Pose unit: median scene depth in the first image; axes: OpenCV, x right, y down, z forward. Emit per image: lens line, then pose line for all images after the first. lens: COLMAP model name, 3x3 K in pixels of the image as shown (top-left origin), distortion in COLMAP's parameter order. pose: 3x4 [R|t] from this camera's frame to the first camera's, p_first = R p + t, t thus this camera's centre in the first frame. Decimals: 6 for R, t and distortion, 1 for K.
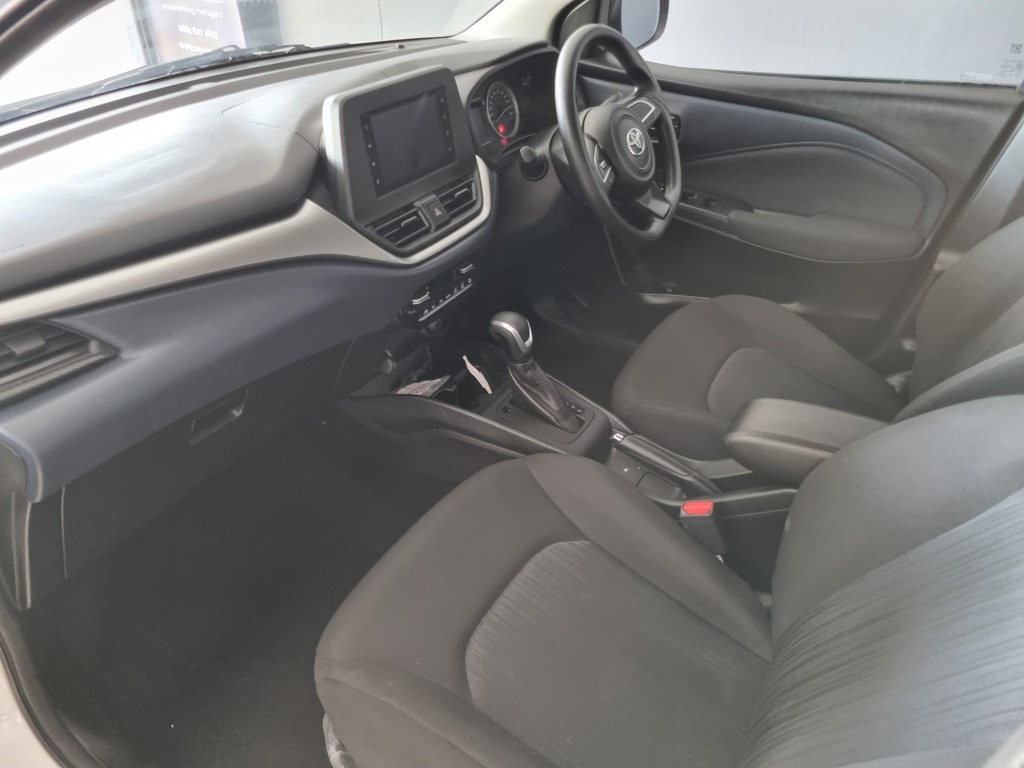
lens RADIAL K [[787.9, 0, 511.3], [0, 787.9, 389.1], [0, 0, 1]] dist [0.002050, -0.009765]
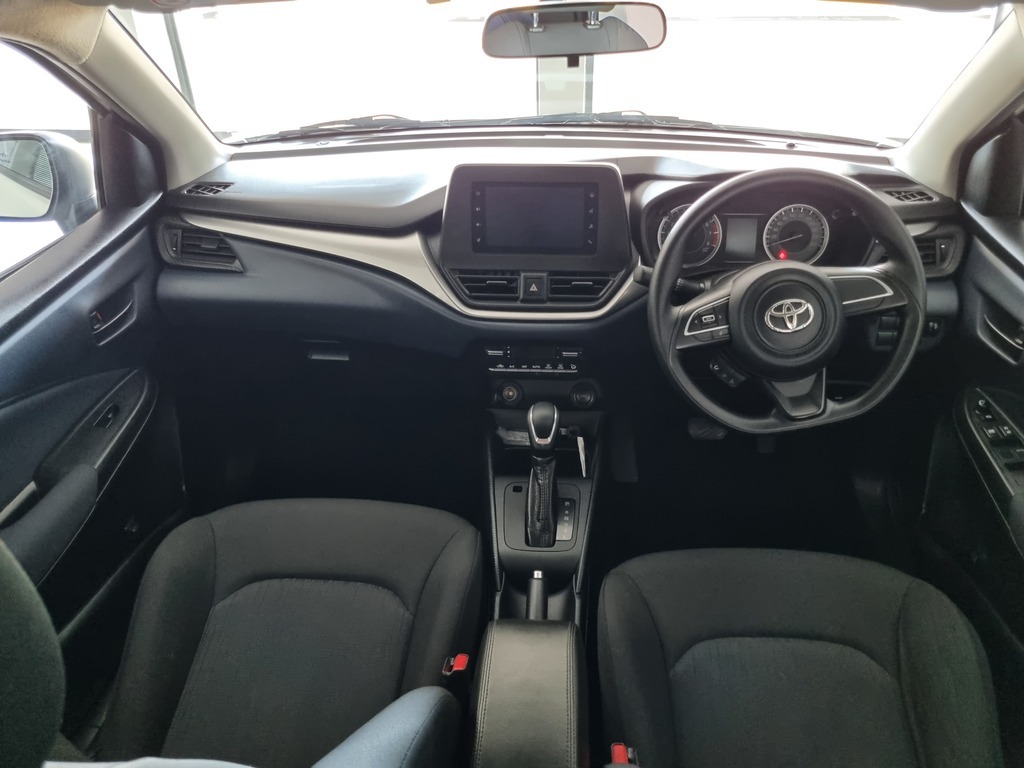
lens RADIAL K [[787.9, 0, 512.3], [0, 787.9, 383.3], [0, 0, 1]] dist [0.002050, -0.009765]
pose [[0.472912, 0.462492, -0.749970, 0.718842], [-0.479336, 0.849233, 0.221449, -0.323946], [0.739318, 0.254762, 0.623302, 0.335826]]
